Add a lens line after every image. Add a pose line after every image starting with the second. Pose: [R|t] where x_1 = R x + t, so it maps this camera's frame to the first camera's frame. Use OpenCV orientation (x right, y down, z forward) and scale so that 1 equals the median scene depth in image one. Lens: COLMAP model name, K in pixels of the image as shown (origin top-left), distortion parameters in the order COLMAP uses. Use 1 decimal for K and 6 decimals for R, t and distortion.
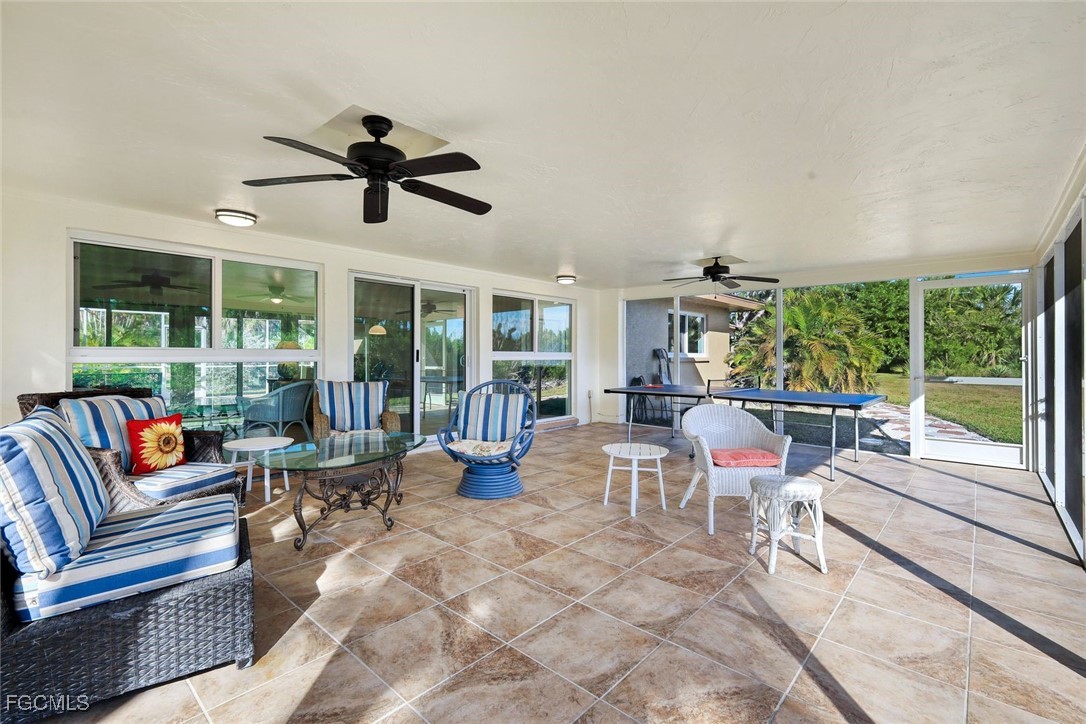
lens RADIAL K [[482.7, 0, 546.9], [0, 482.7, 355.6], [0, 0, 1]] dist [0.000713, 0.000334]
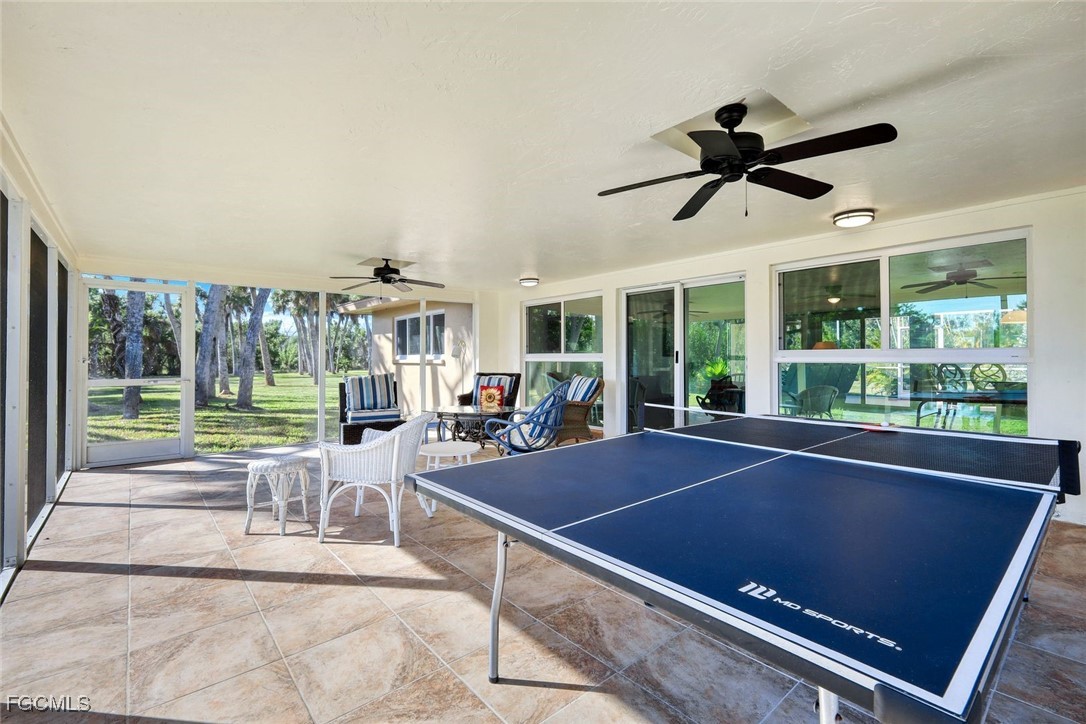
lens RADIAL K [[482.7, 0, 546.9], [0, 482.7, 355.6], [0, 0, 1]] dist [0.000713, 0.000334]
pose [[-0.125879, -0.006419, -0.992025, 1.205204], [0.006525, 0.999952, -0.007298, 0.004823], [0.992024, -0.007392, -0.125831, 1.355825]]
